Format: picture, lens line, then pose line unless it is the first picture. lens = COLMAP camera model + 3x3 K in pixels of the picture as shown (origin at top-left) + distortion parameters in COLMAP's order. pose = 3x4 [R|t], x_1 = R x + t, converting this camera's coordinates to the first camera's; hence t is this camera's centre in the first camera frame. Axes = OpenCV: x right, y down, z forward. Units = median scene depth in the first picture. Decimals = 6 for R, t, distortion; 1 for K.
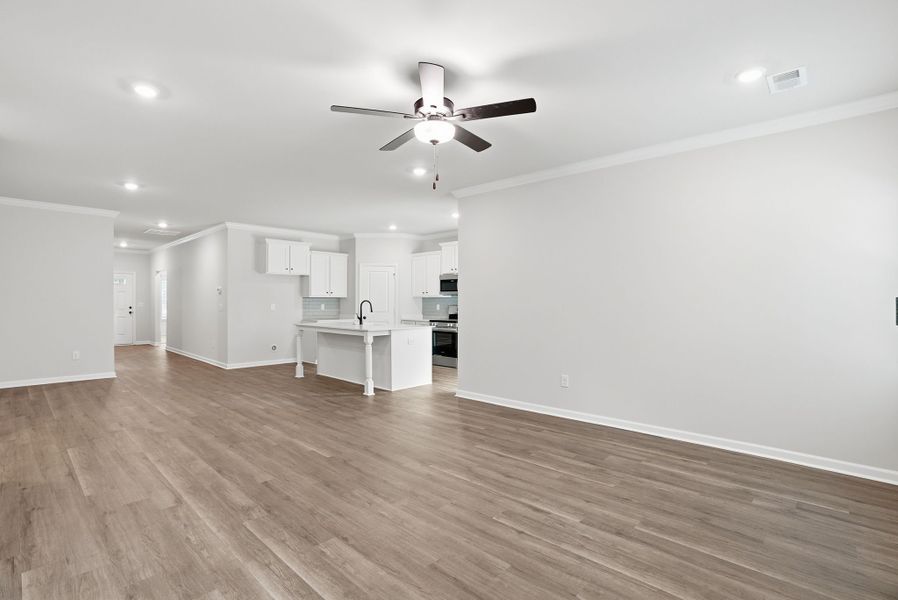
lens RADIAL K [[429.5, 0, 439.4], [0, 429.5, 301.6], [0, 0, 1]] dist [-0.057967, 0.017480]
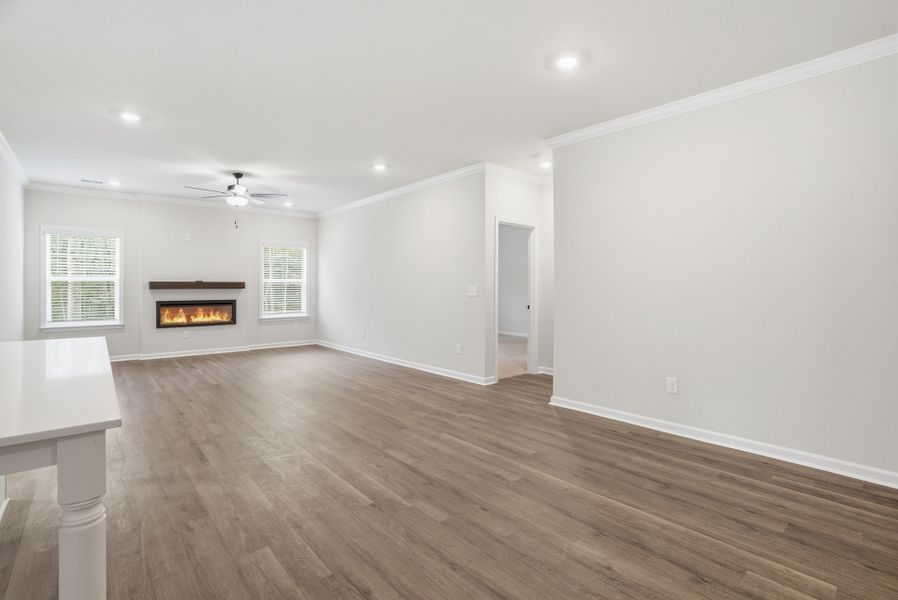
lens RADIAL K [[429.5, 0, 448.1], [0, 429.5, 283.6], [0, 0, 1]] dist [-0.057967, 0.017480]
pose [[-0.996694, -0.002856, 0.081198, -0.925694], [-0.003613, 0.999951, -0.009179, 0.014211], [-0.081168, -0.009442, -0.996656, 2.280121]]
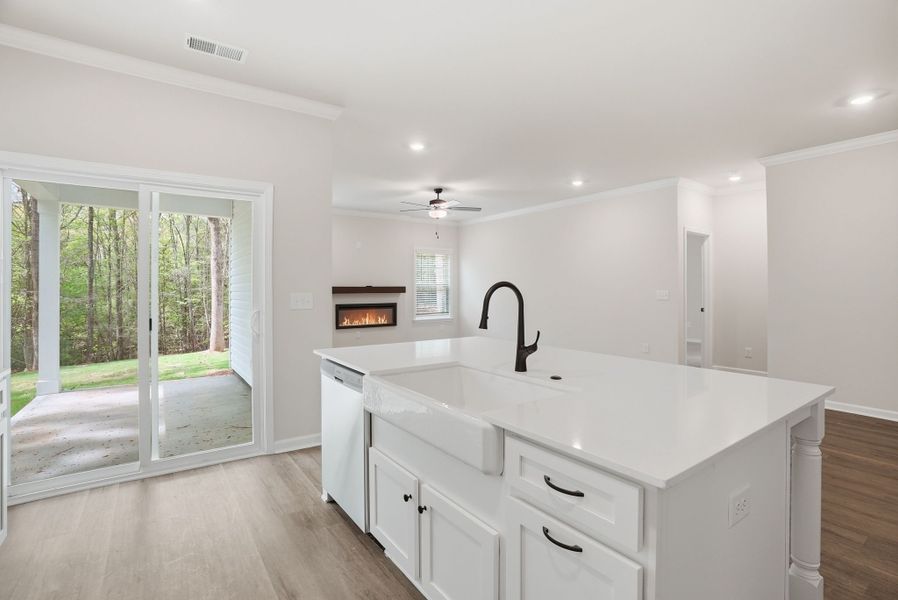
lens RADIAL K [[429.5, 0, 452.0], [0, 429.5, 285.7], [0, 0, 1]] dist [-0.057967, 0.017480]
pose [[-0.987011, 0.000626, 0.160654, -0.352464], [-0.000425, 0.999979, -0.006505, 0.000829], [-0.160654, -0.006489, -0.986989, 2.500390]]
